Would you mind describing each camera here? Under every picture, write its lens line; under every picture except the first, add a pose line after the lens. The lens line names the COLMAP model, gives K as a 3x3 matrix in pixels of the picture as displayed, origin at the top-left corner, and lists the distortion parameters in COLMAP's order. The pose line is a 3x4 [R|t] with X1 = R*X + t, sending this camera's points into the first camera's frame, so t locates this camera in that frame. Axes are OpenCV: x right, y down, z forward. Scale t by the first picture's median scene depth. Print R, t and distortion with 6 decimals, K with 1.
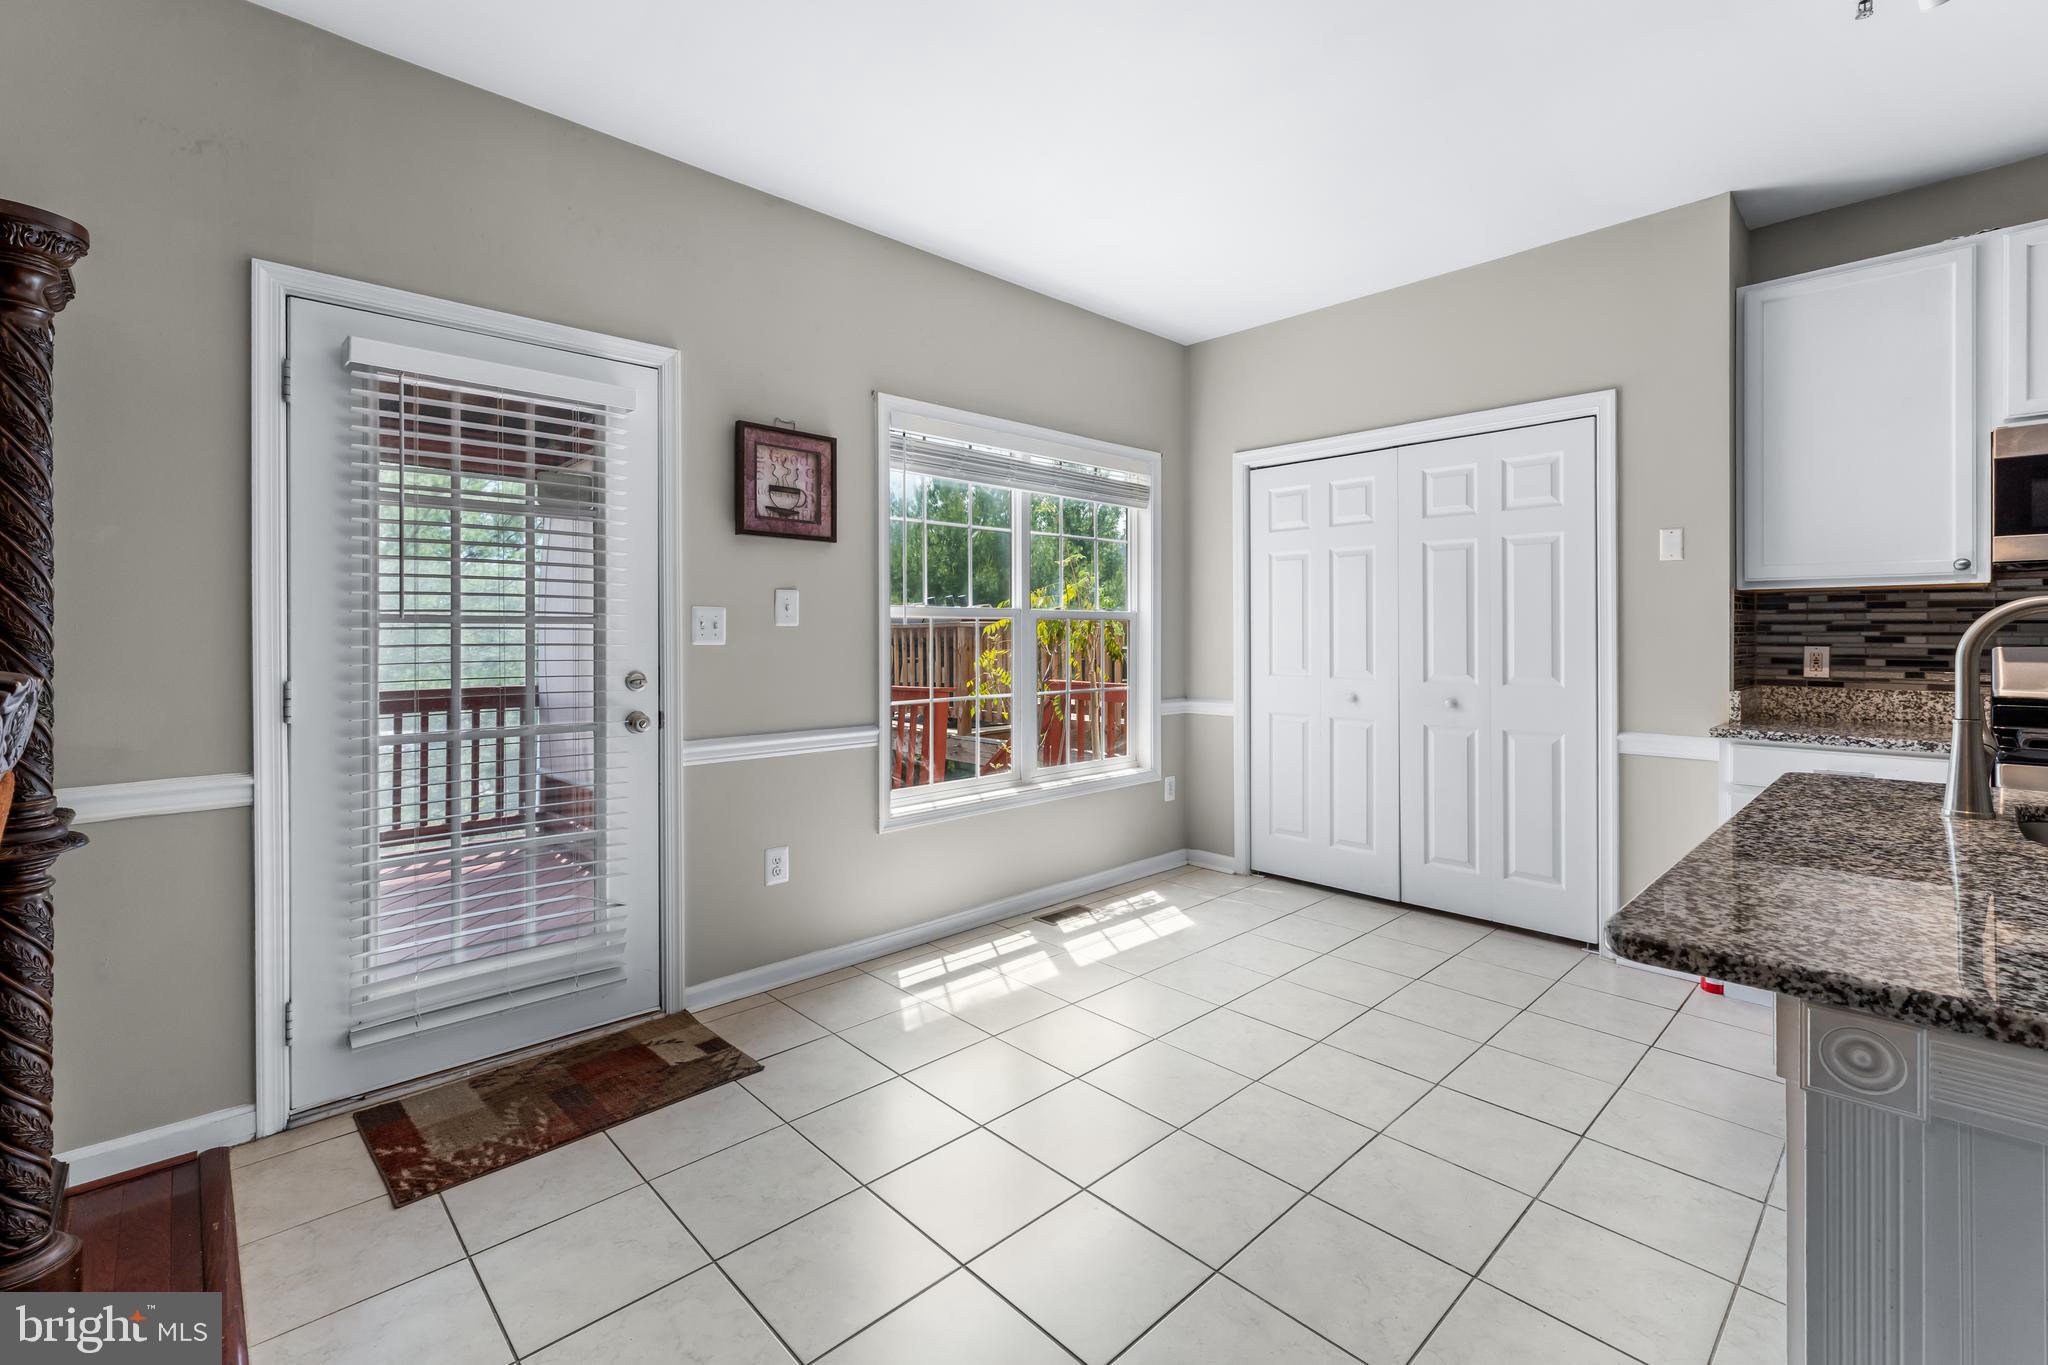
lens RADIAL K [[898.2, 0, 1015.0], [0, 898.2, 634.8], [0, 0, 1]] dist [0.002529, -0.000935]
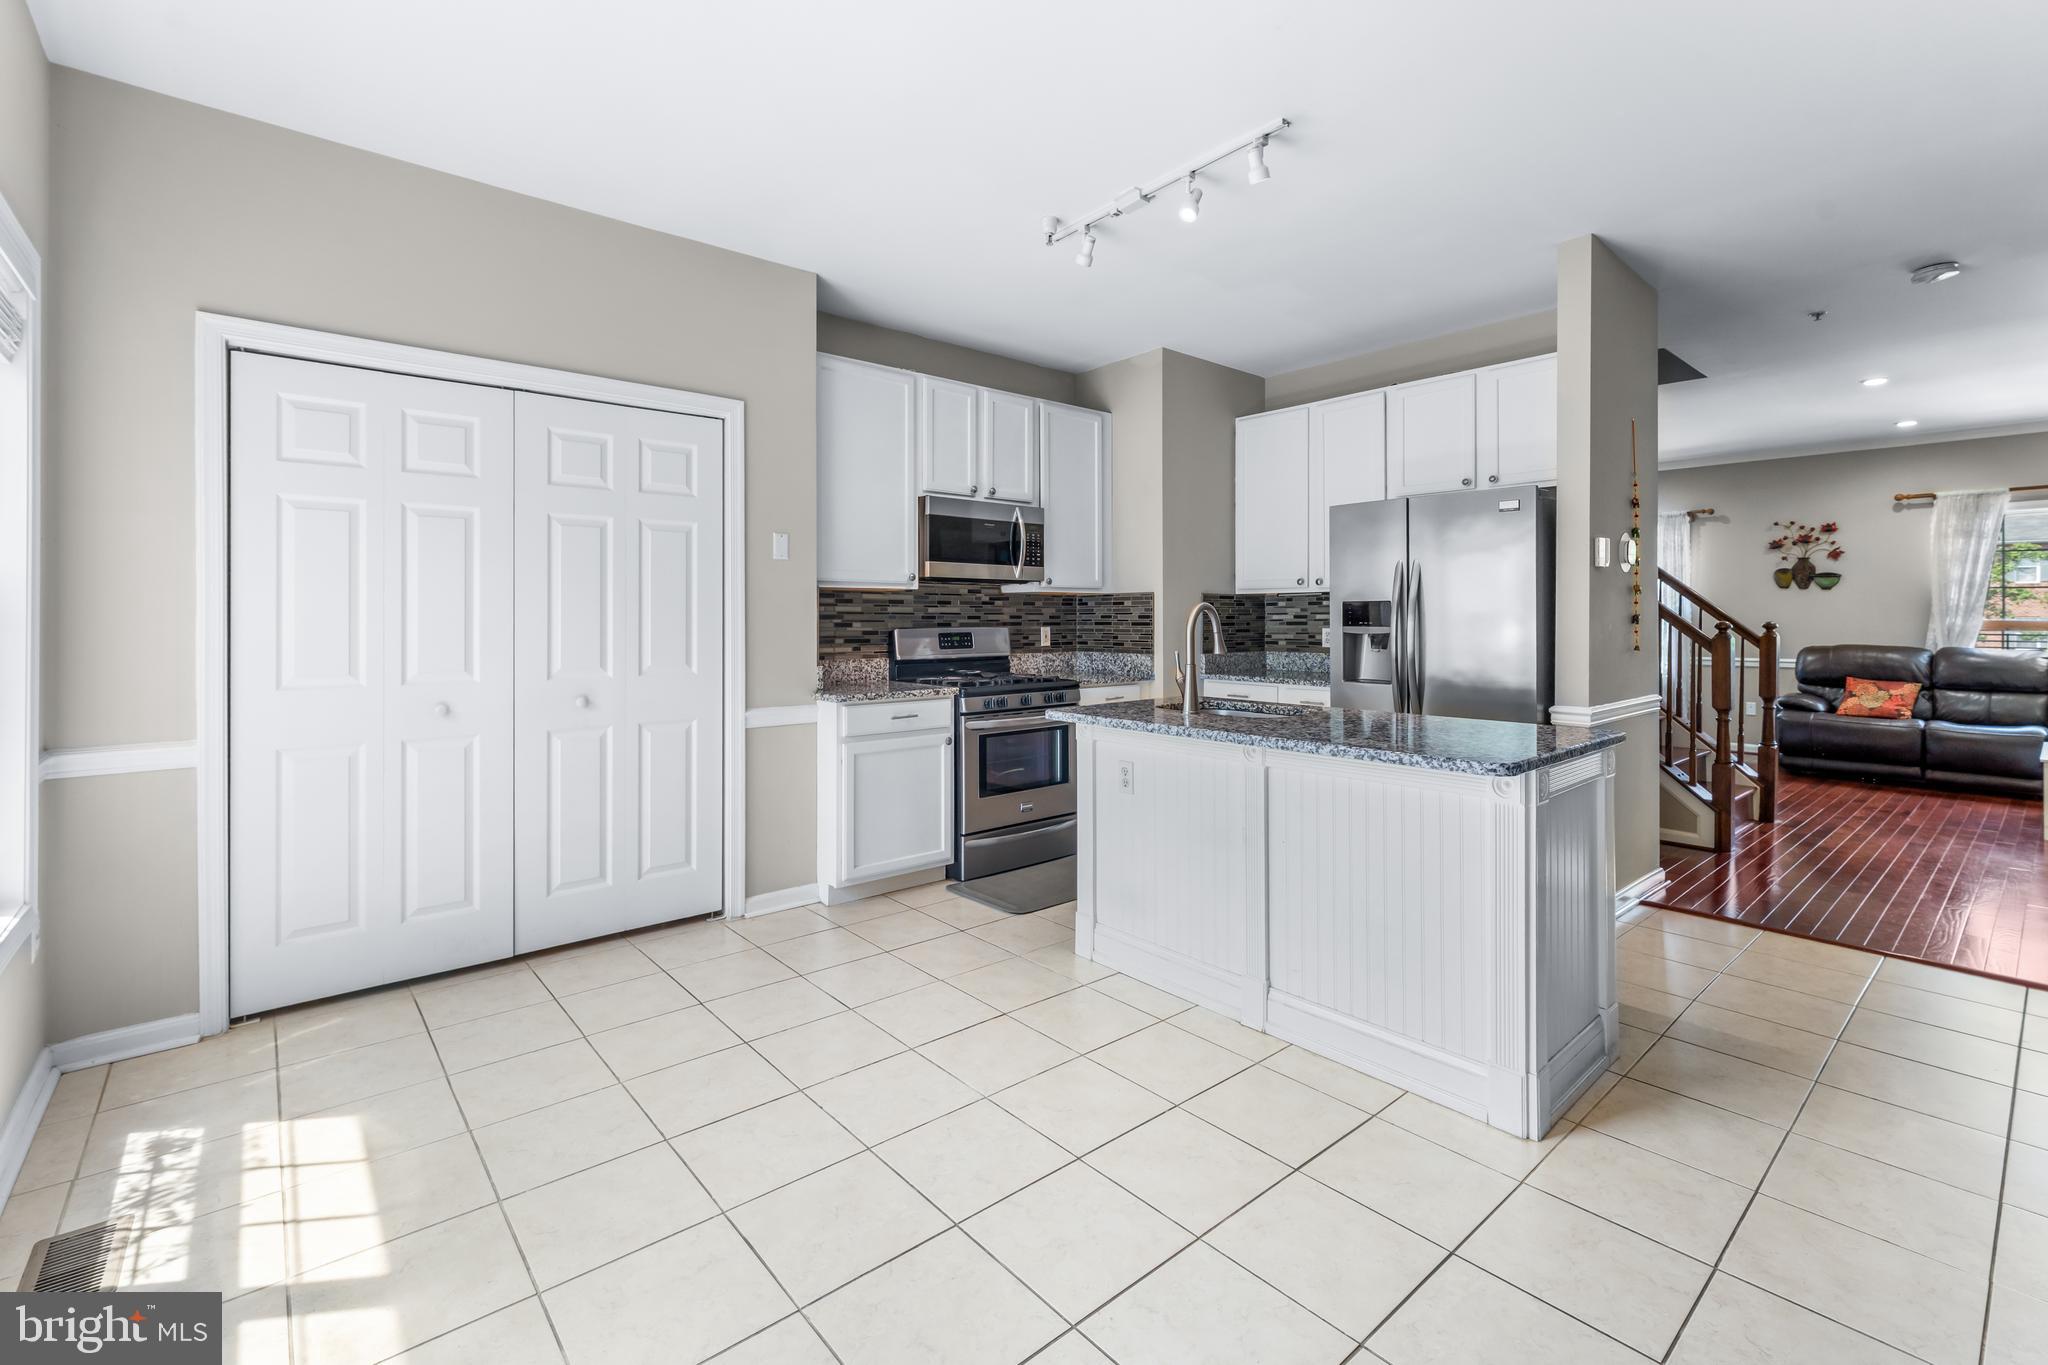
lens RADIAL K [[898.2, 0, 1036.5], [0, 898.2, 606.2], [0, 0, 1]] dist [0.002529, -0.000935]
pose [[0.034146, 0.014672, 0.999309, -0.460983], [0.003484, 0.999884, -0.014799, -0.002261], [-0.999411, 0.003987, 0.034091, 0.646048]]
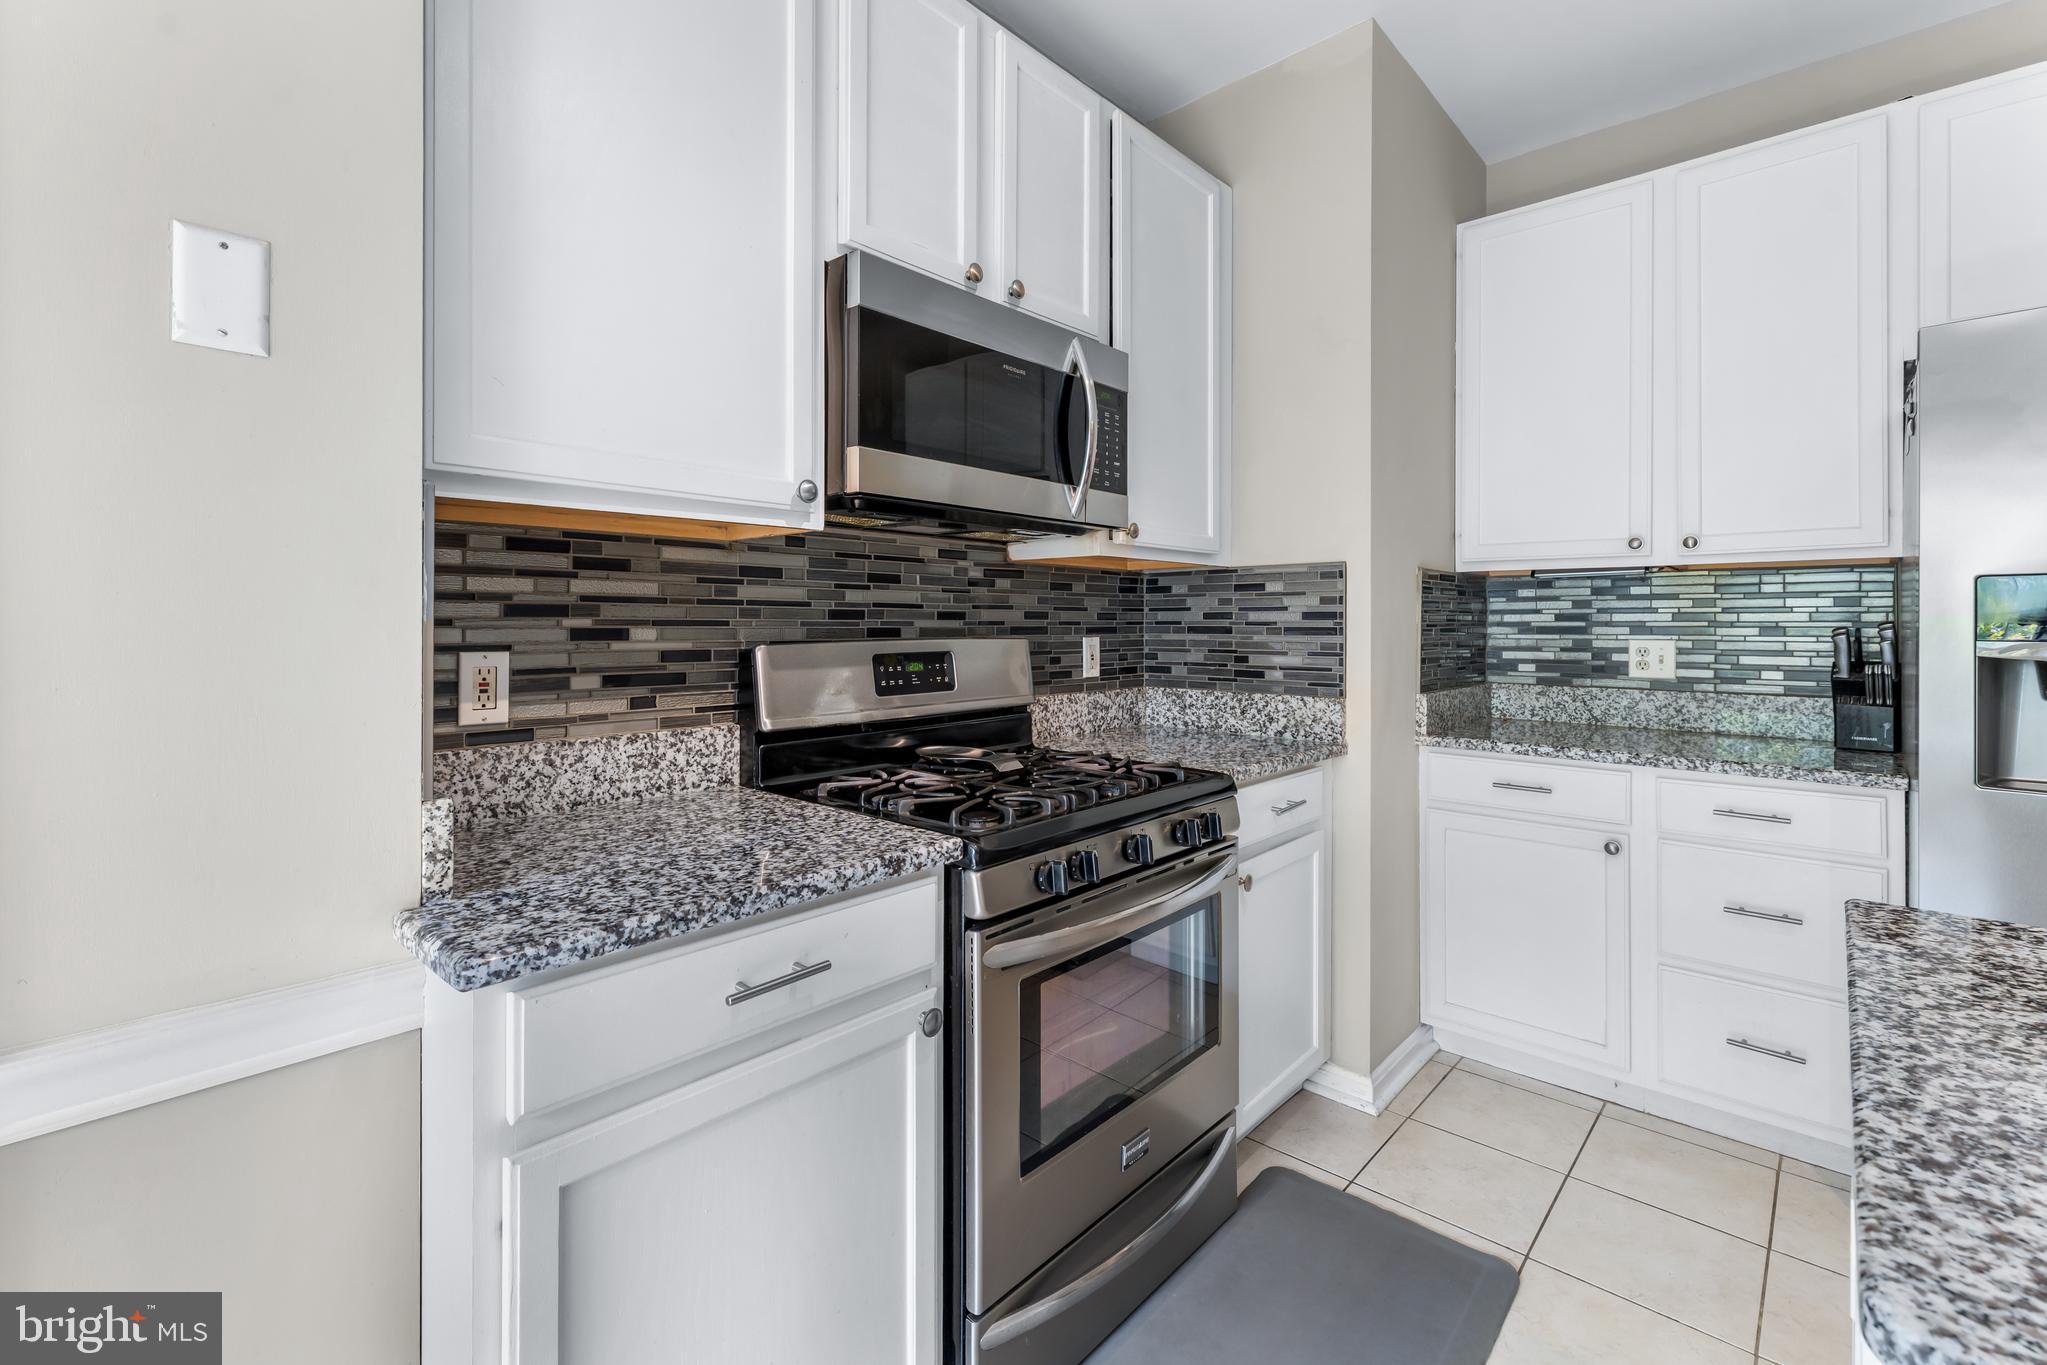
lens RADIAL K [[897.8, 0, 1034.9], [0, 897.8, 613.7], [0, 0, 1]] dist [0.002529, -0.000935]
pose [[-0.087461, 0.009142, 0.996126, 0.458447], [0.000456, 0.999958, -0.009137, -0.001383], [-0.996168, -0.000345, -0.087462, 0.810189]]
